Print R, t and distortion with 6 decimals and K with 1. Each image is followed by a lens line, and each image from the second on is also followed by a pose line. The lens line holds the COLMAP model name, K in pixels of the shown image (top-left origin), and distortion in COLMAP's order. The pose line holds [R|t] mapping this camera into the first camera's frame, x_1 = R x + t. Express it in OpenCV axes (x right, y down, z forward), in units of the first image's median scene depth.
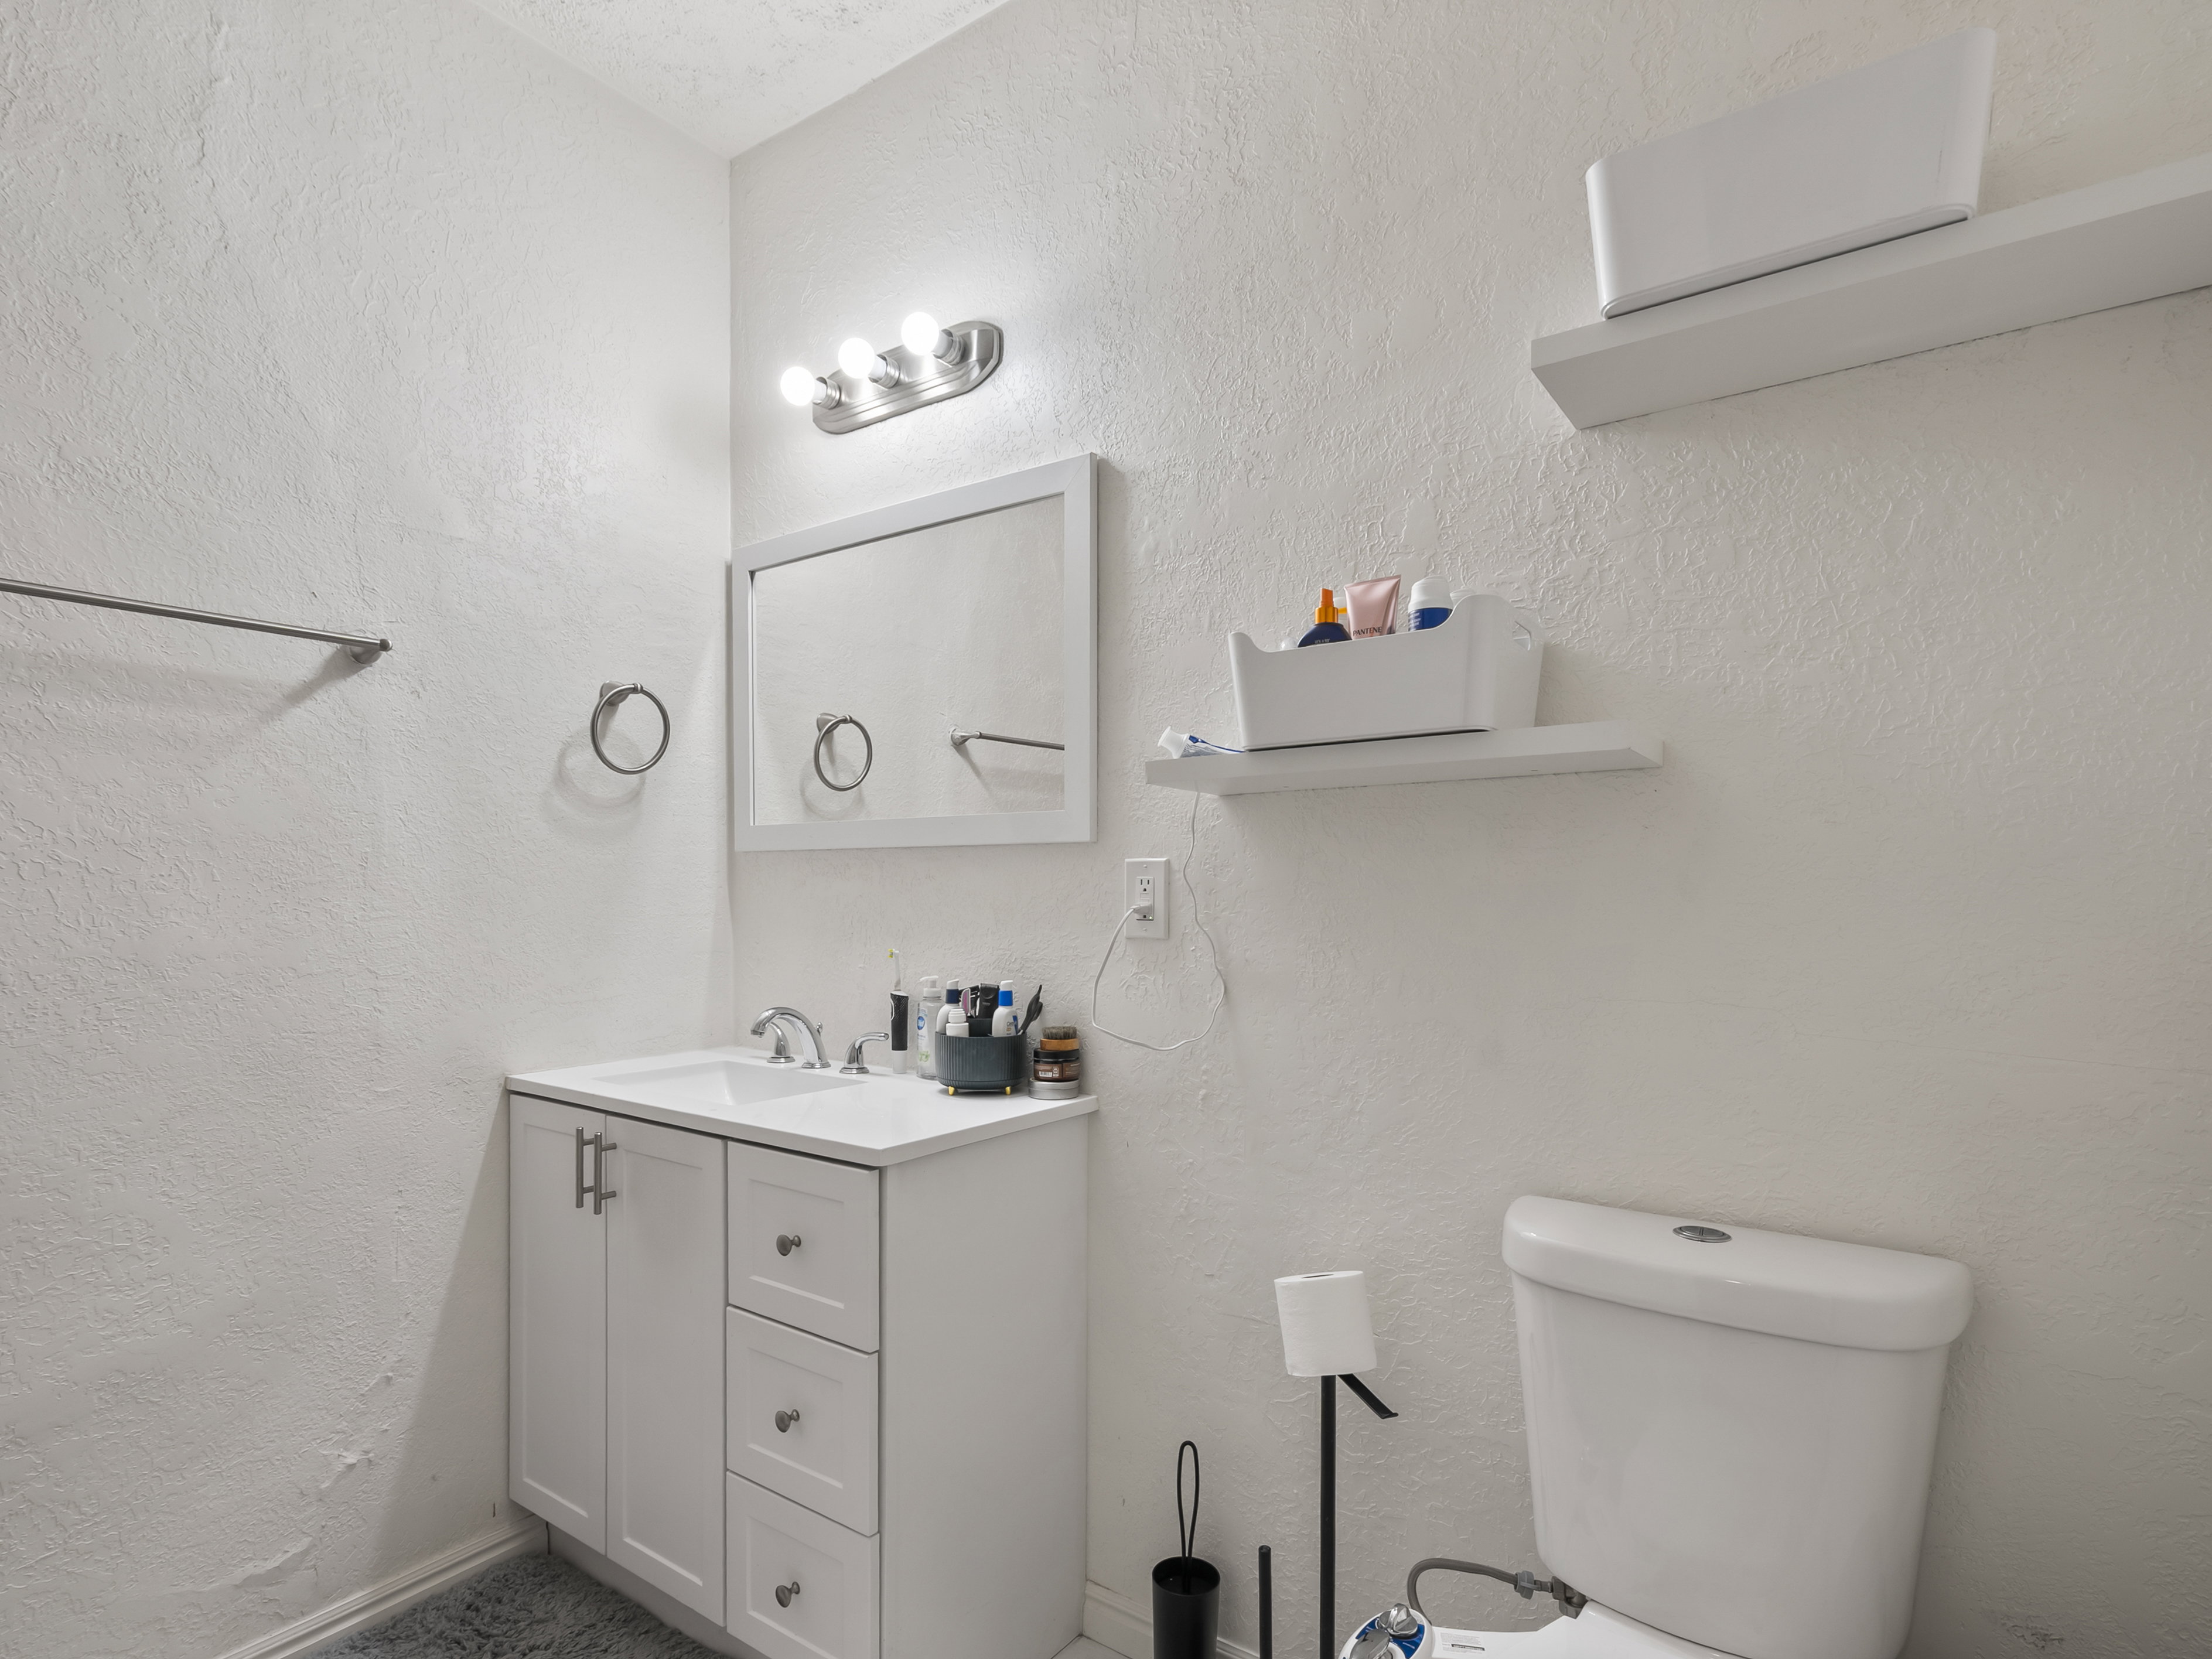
lens RADIAL K [[1127.3, 0, 1106.0], [0, 1127.3, 829.5], [0, 0, 1]] dist [-0.001214, 0.000525]
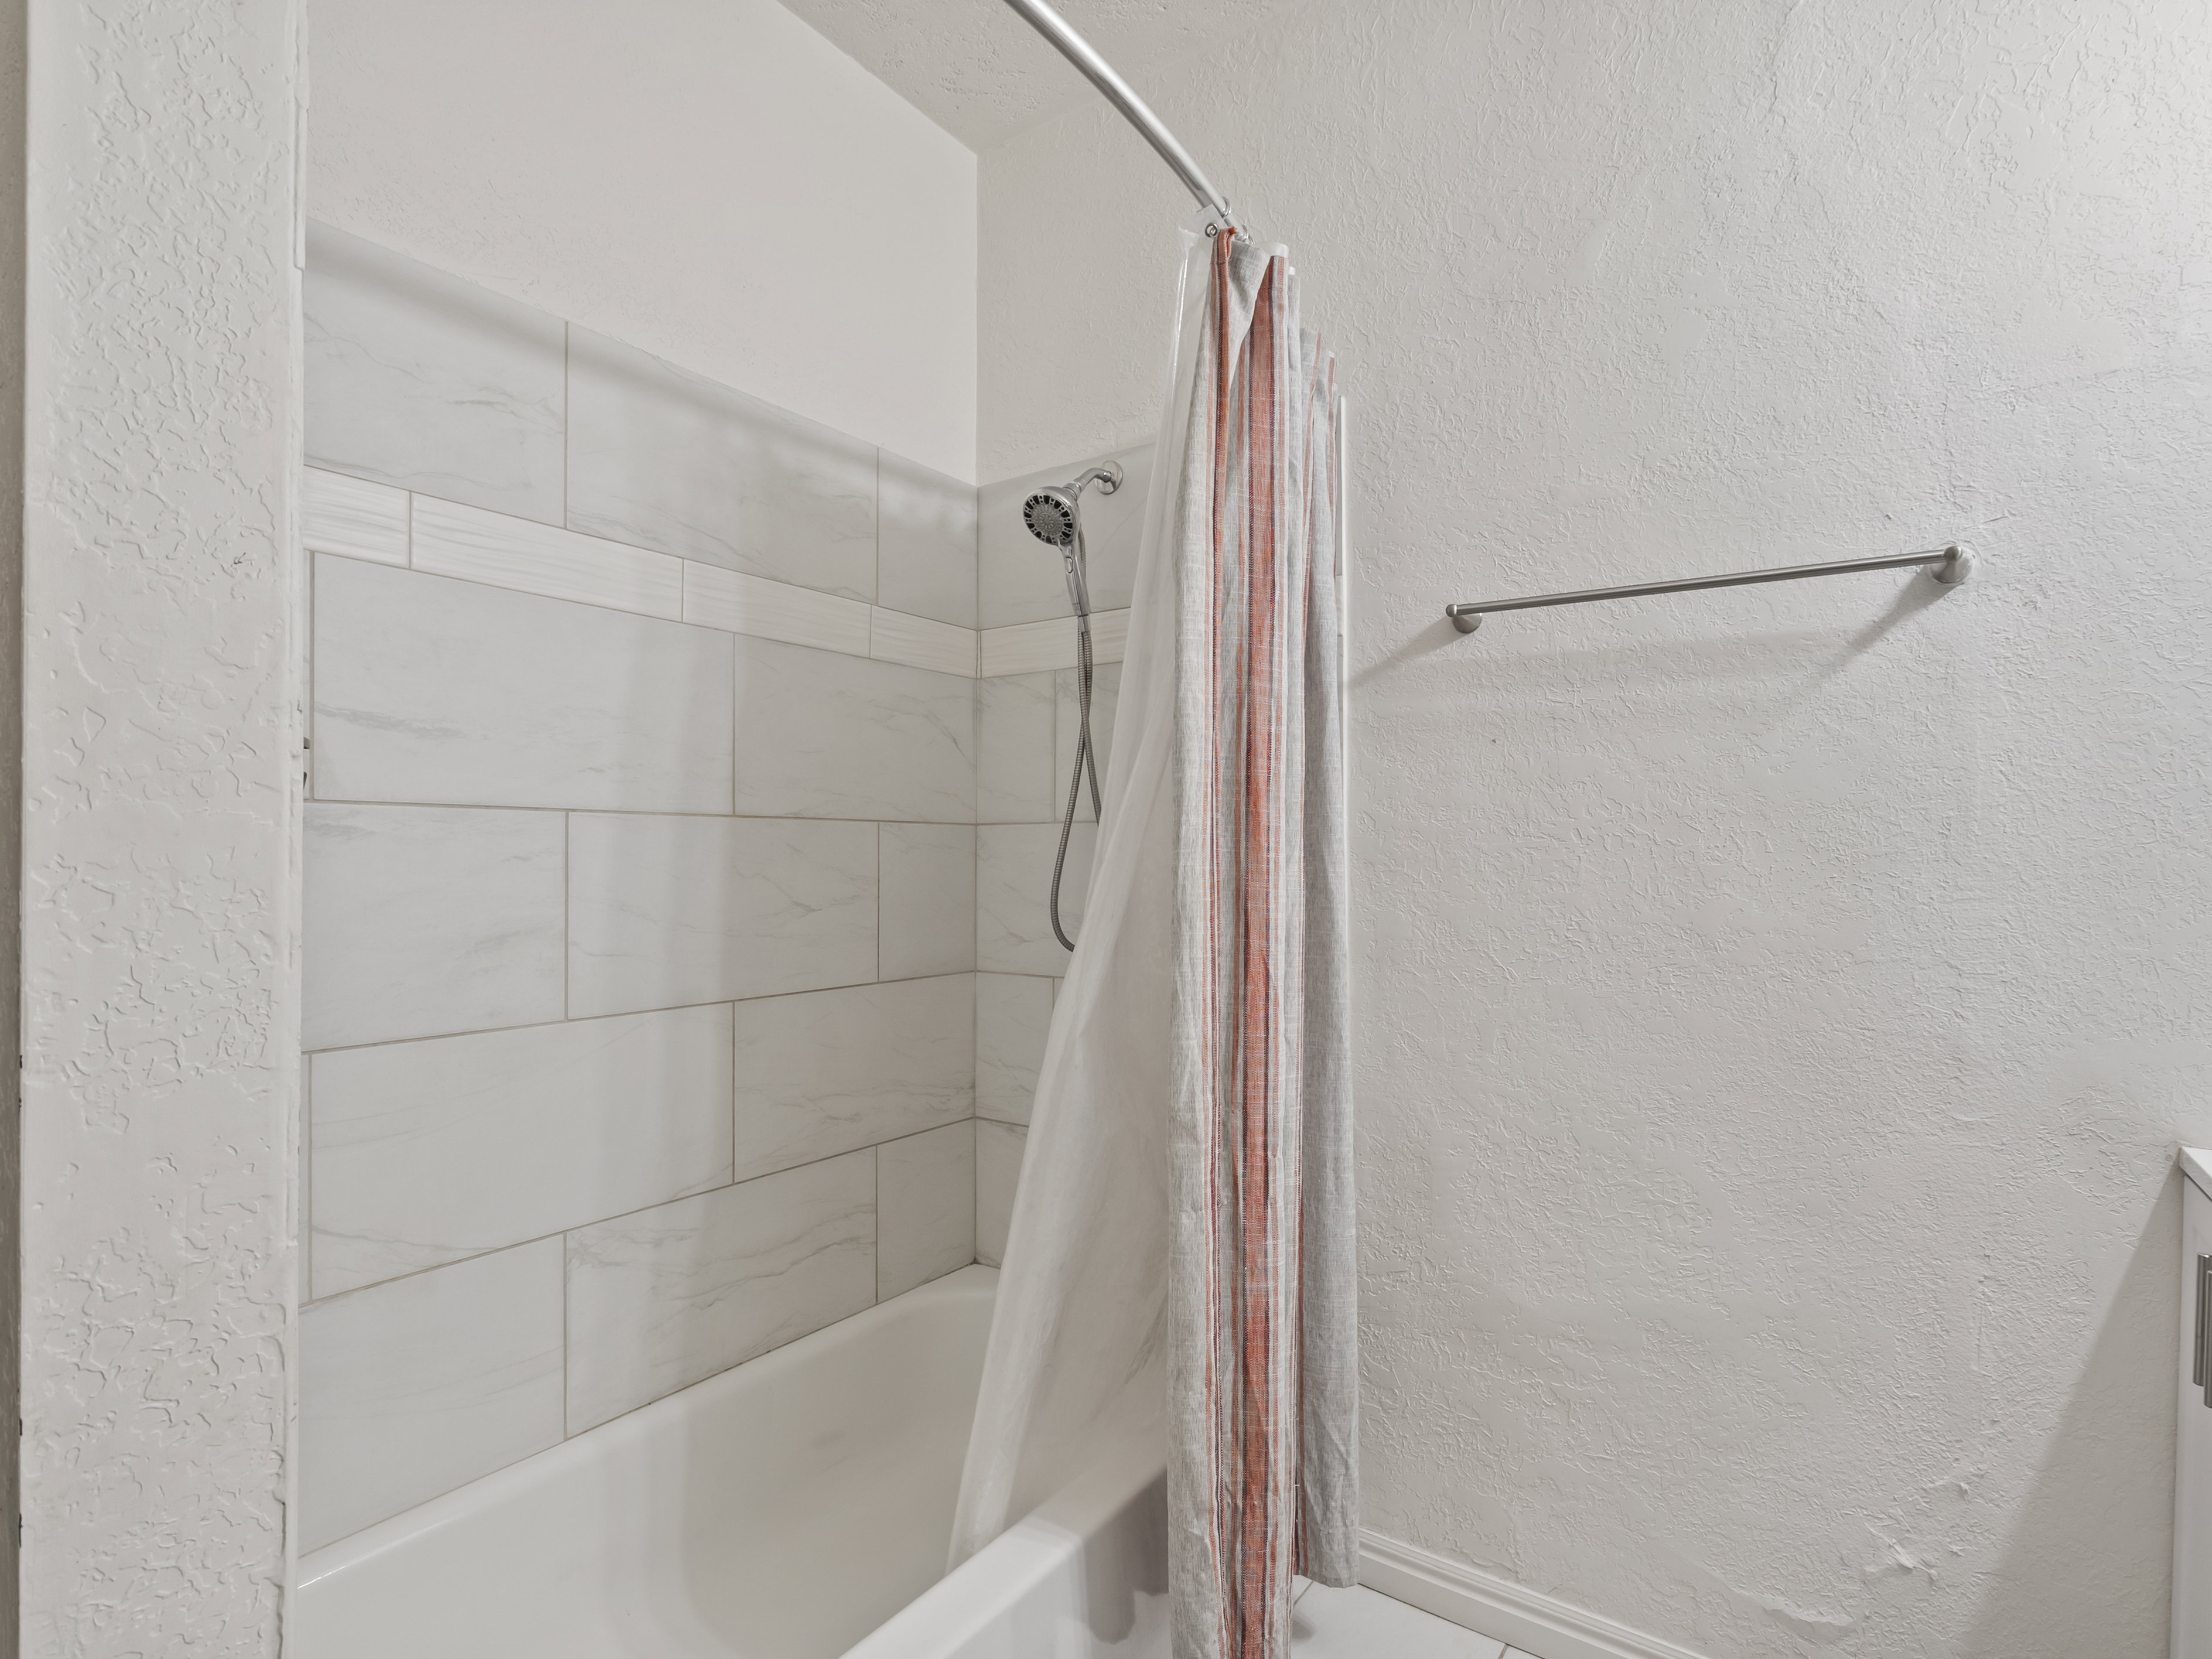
lens RADIAL K [[1127.3, 0, 1106.0], [0, 1127.3, 829.5], [0, 0, 1]] dist [-0.001214, 0.000525]
pose [[0.012216, -0.023955, -0.999638, 0.145544], [0.040179, 0.998917, -0.023447, 0.025390], [0.999118, -0.039878, 0.013165, 0.415898]]
